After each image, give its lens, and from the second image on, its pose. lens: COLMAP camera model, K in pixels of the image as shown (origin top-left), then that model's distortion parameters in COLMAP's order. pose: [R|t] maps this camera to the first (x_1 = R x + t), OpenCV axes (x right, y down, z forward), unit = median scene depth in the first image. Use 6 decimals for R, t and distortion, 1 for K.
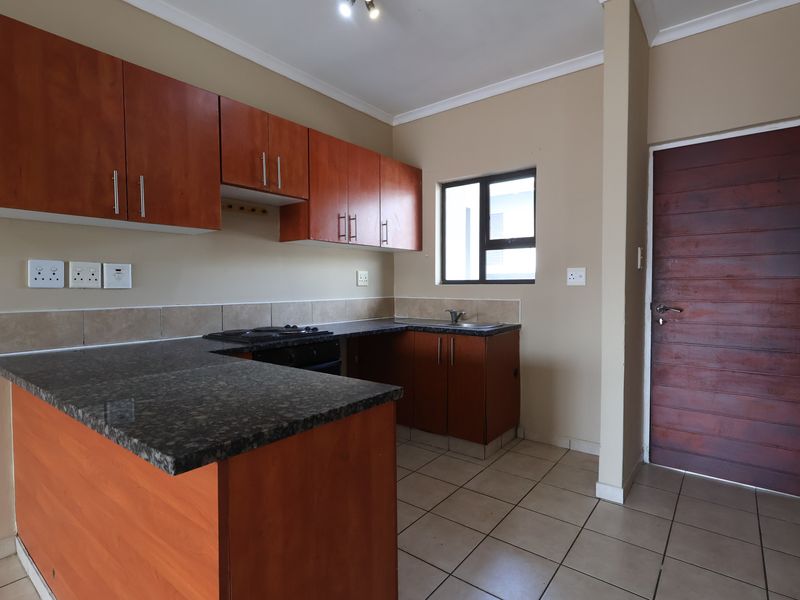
lens RADIAL K [[422.8, 0, 398.6], [0, 422.8, 300.4], [0, 0, 1]] dist [0.003066, 0.000791]
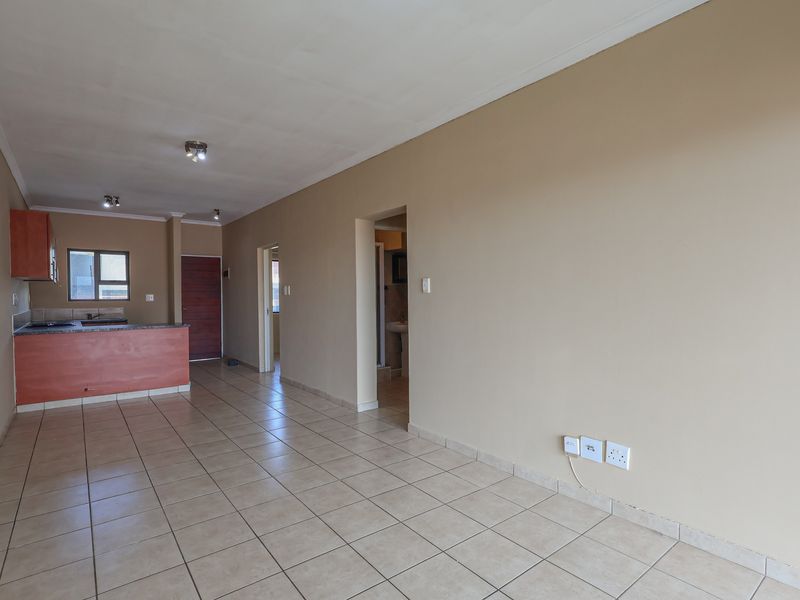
lens RADIAL K [[422.8, 0, 398.6], [0, 422.8, 300.4], [0, 0, 1]] dist [0.003066, 0.000791]
pose [[0.249144, -0.012694, 0.968383, -1.910463], [0.043126, 0.999068, 0.002001, 0.023056], [-0.967506, 0.041264, 0.249460, -1.257046]]
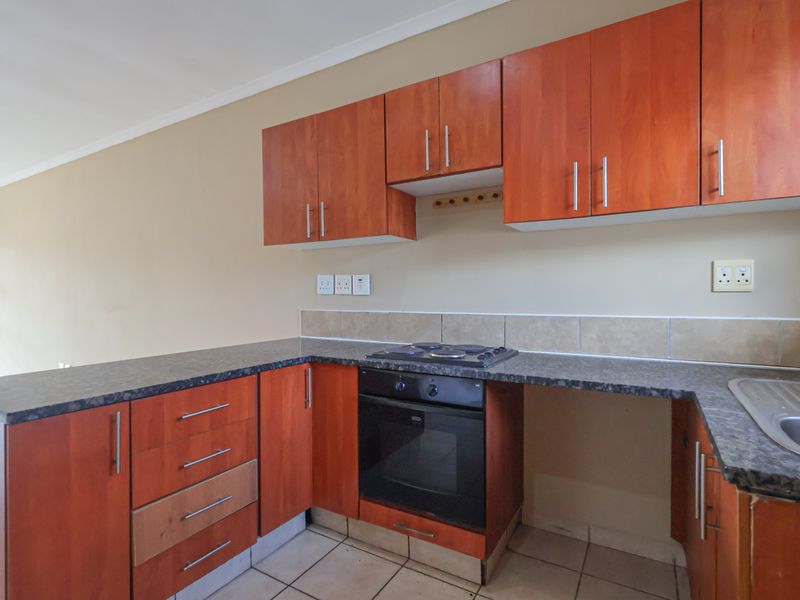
lens RADIAL K [[422.8, 0, 398.6], [0, 422.8, 300.4], [0, 0, 1]] dist [0.003066, 0.000791]
pose [[0.124347, 0.021569, -0.992004, 0.450684], [-0.028423, 0.999431, 0.018168, -0.030732], [0.991832, 0.025936, 0.124890, 0.778009]]
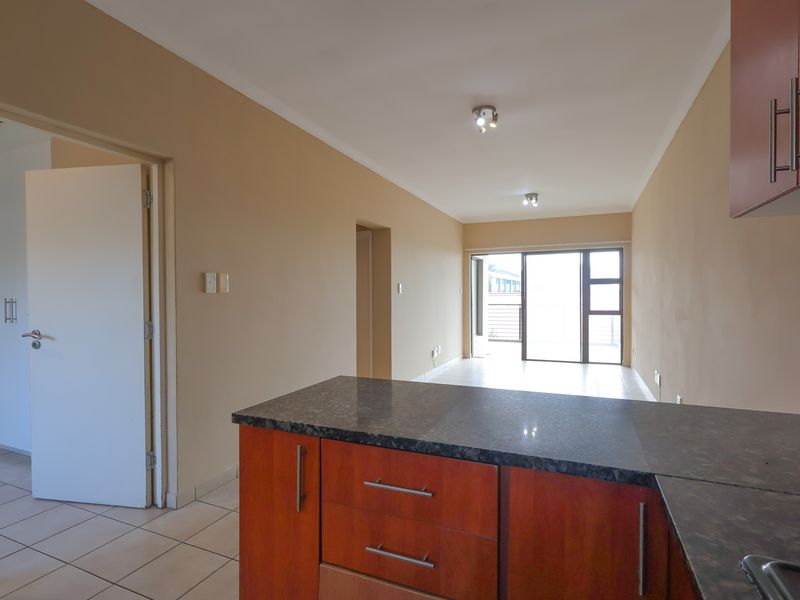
lens RADIAL K [[422.8, 0, 398.6], [0, 422.8, 300.4], [0, 0, 1]] dist [0.003066, 0.000791]
pose [[-0.969789, 0.010254, -0.243729, -0.063166], [-0.000843, 0.998969, 0.045381, -0.057236], [0.243943, 0.044216, -0.968781, 0.973572]]
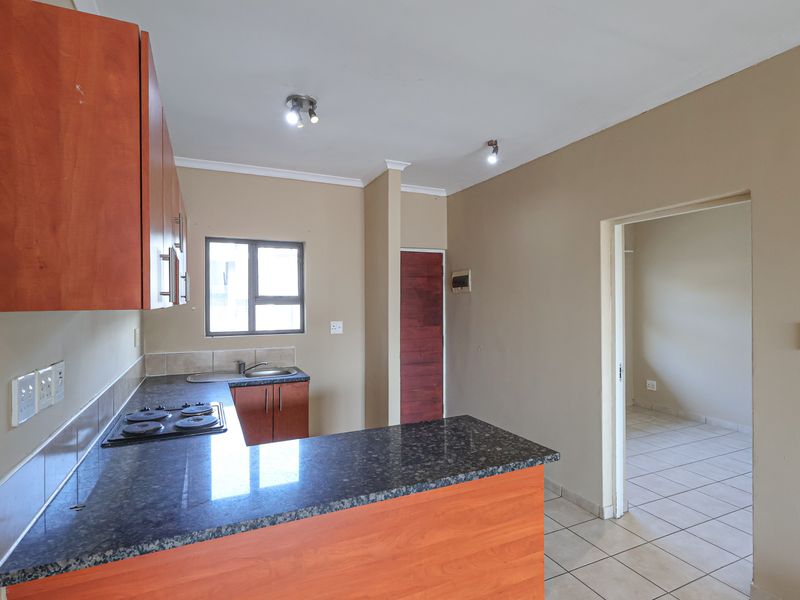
lens RADIAL K [[422.8, 0, 398.6], [0, 422.8, 300.4], [0, 0, 1]] dist [0.003066, 0.000791]
pose [[0.460951, 0.000411, 0.887426, -0.812918], [0.036306, 0.999154, -0.019321, -0.123584], [-0.886683, 0.041125, 0.460546, 0.180779]]
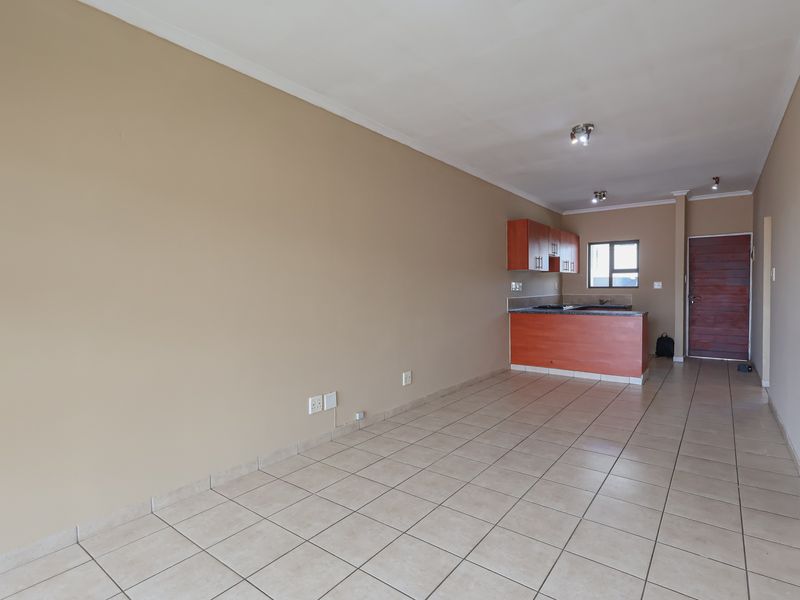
lens RADIAL K [[422.8, 0, 398.6], [0, 422.8, 300.4], [0, 0, 1]] dist [0.003066, 0.000791]
pose [[0.999875, -0.006785, 0.014306, -1.287153], [0.006881, 0.999954, -0.006639, 0.044529], [-0.014261, 0.006737, 0.999876, -1.664820]]
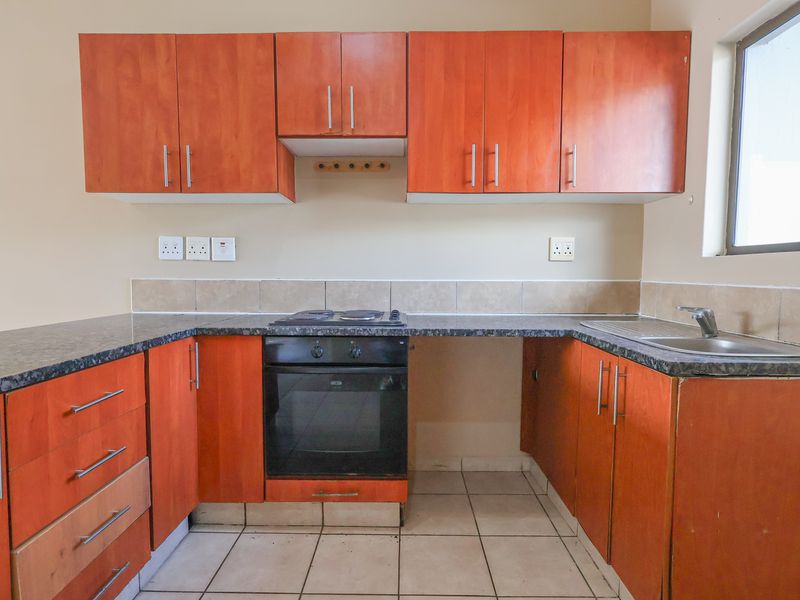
lens RADIAL K [[428.4, 0, 400.0], [0, 428.4, 300.0], [0, 0, 1]] dist [-0.000163, 0.000631]
pose [[0.607000, 0.055544, -0.792758, 0.375746], [-0.034836, 0.998455, 0.043282, 0.006358], [0.793938, 0.001344, 0.607997, 0.568554]]
